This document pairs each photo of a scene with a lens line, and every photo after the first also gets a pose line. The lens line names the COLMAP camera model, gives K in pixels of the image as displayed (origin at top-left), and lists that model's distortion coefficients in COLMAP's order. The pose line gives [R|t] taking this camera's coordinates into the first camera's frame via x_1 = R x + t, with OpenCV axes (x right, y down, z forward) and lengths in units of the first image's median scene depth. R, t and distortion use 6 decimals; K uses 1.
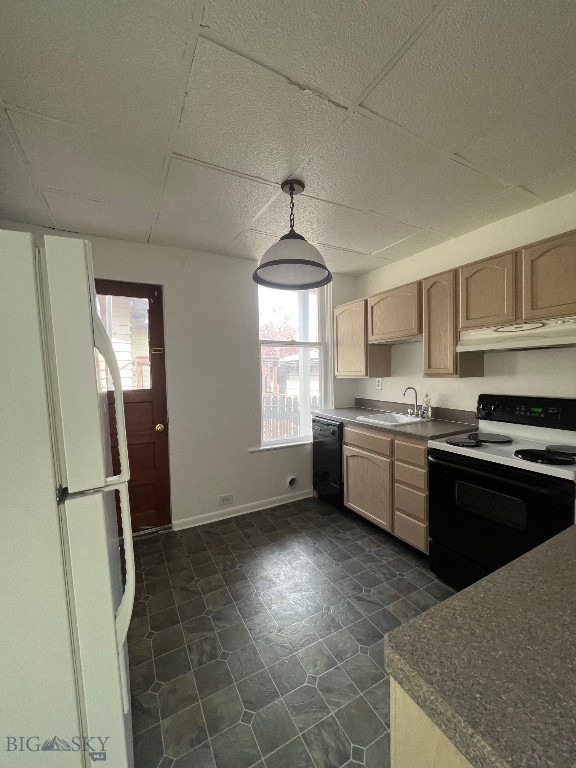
lens RADIAL K [[311.1, 0, 288.7], [0, 311.1, 385.9], [0, 0, 1]] dist [0.002067, 0.000036]
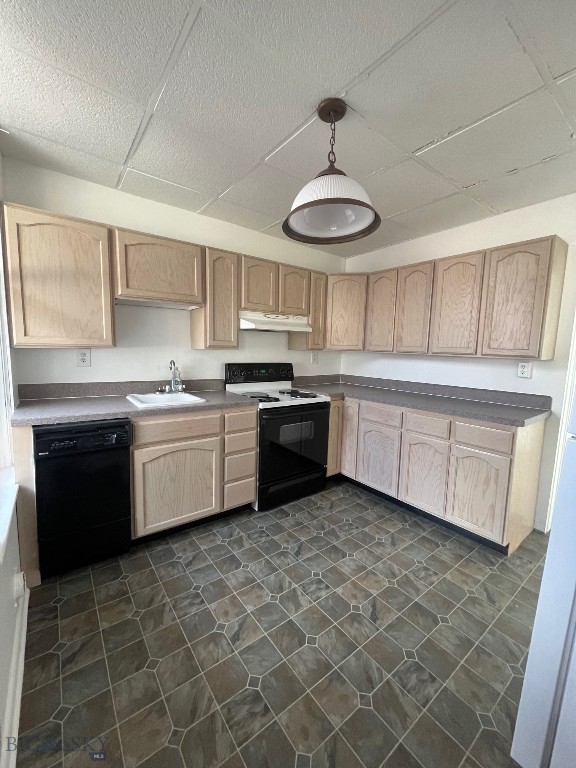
lens RADIAL K [[311.1, 0, 289.1], [0, 311.1, 385.9], [0, 0, 1]] dist [0.002067, 0.000036]
pose [[-0.150499, -0.101973, 0.983337, -0.623337], [0.025773, 0.993923, 0.107015, -0.010856], [-0.988274, 0.041450, -0.146957, 0.936498]]
